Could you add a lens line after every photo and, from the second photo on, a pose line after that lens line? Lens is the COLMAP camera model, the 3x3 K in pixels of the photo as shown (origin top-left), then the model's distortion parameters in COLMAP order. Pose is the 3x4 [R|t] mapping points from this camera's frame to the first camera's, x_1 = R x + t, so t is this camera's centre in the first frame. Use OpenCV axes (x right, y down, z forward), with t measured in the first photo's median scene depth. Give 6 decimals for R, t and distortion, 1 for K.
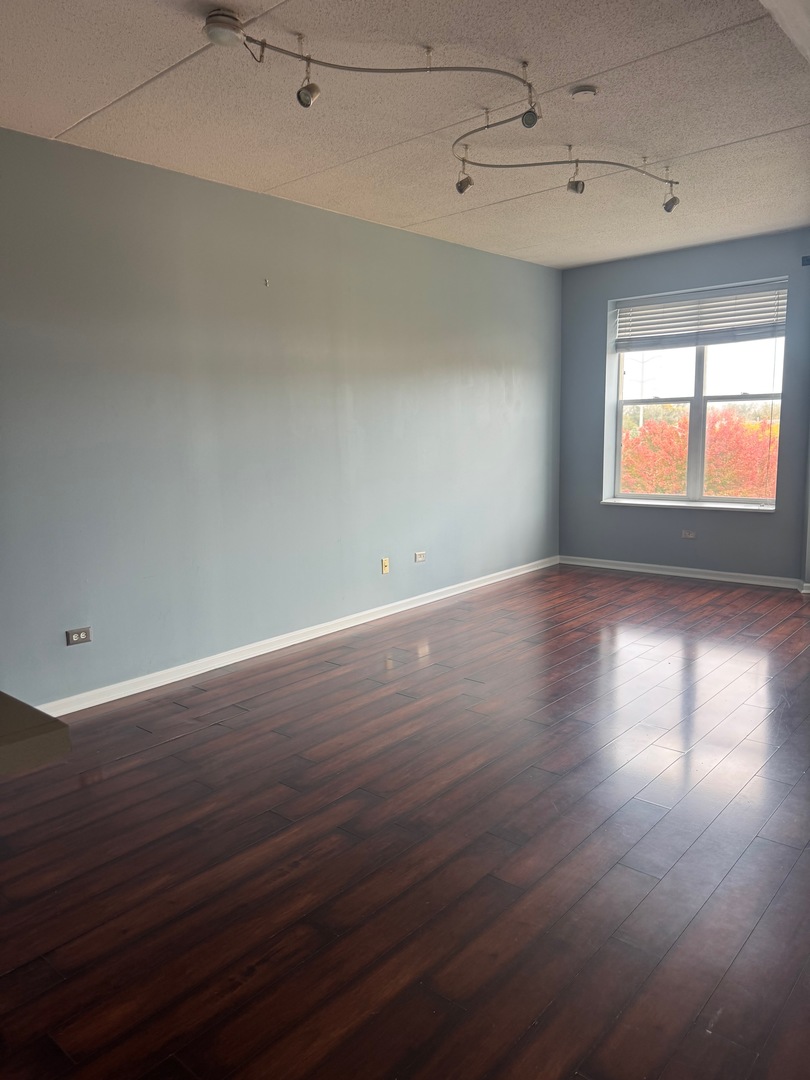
lens RADIAL K [[769.7, 0, 408.4], [0, 769.7, 534.7], [0, 0, 1]] dist [0.042817, -0.030147]
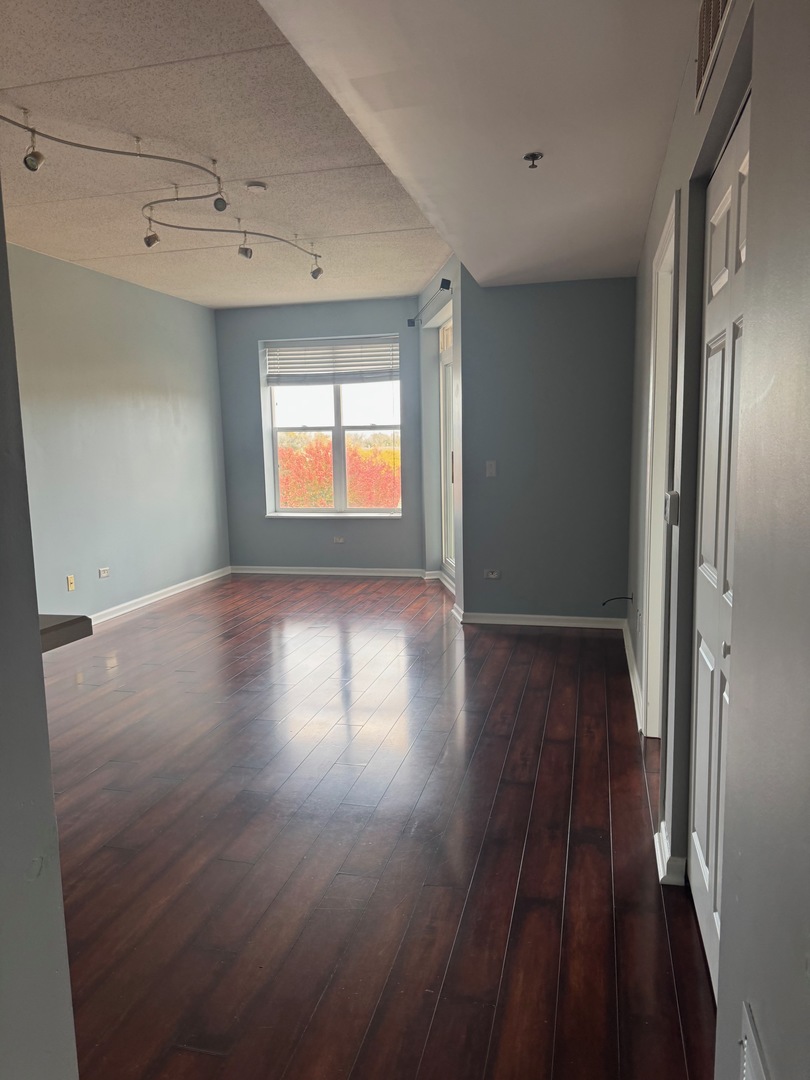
lens RADIAL K [[769.7, 0, 404.6], [0, 769.7, 542.8], [0, 0, 1]] dist [0.042817, -0.030147]
pose [[0.892034, -0.052838, 0.448869, -0.106993], [0.062552, 0.998018, -0.006829, 0.023737], [-0.447619, 0.034169, 0.893572, -0.147440]]
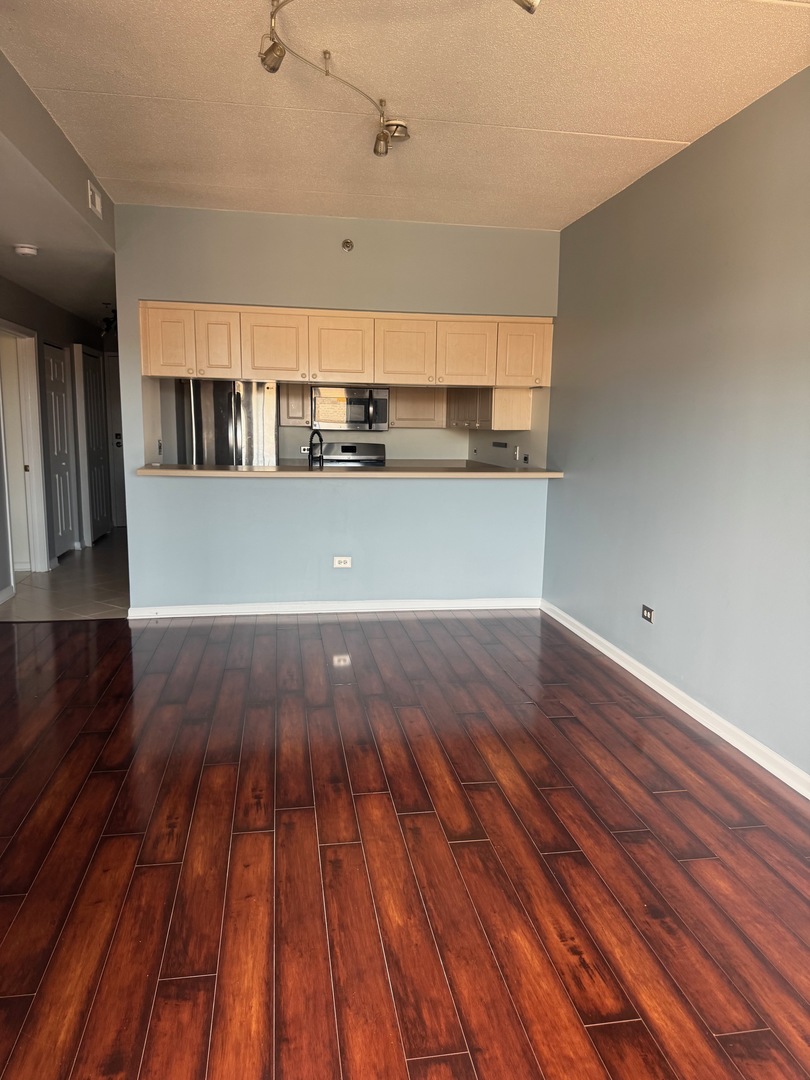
lens RADIAL K [[769.7, 0, 404.9], [0, 769.7, 540.2], [0, 0, 1]] dist [0.042817, -0.030147]
pose [[-0.643246, 0.130317, -0.754488, 0.468099], [-0.113678, 0.958233, 0.262425, -0.167030], [0.757174, 0.254573, -0.601565, 1.072306]]
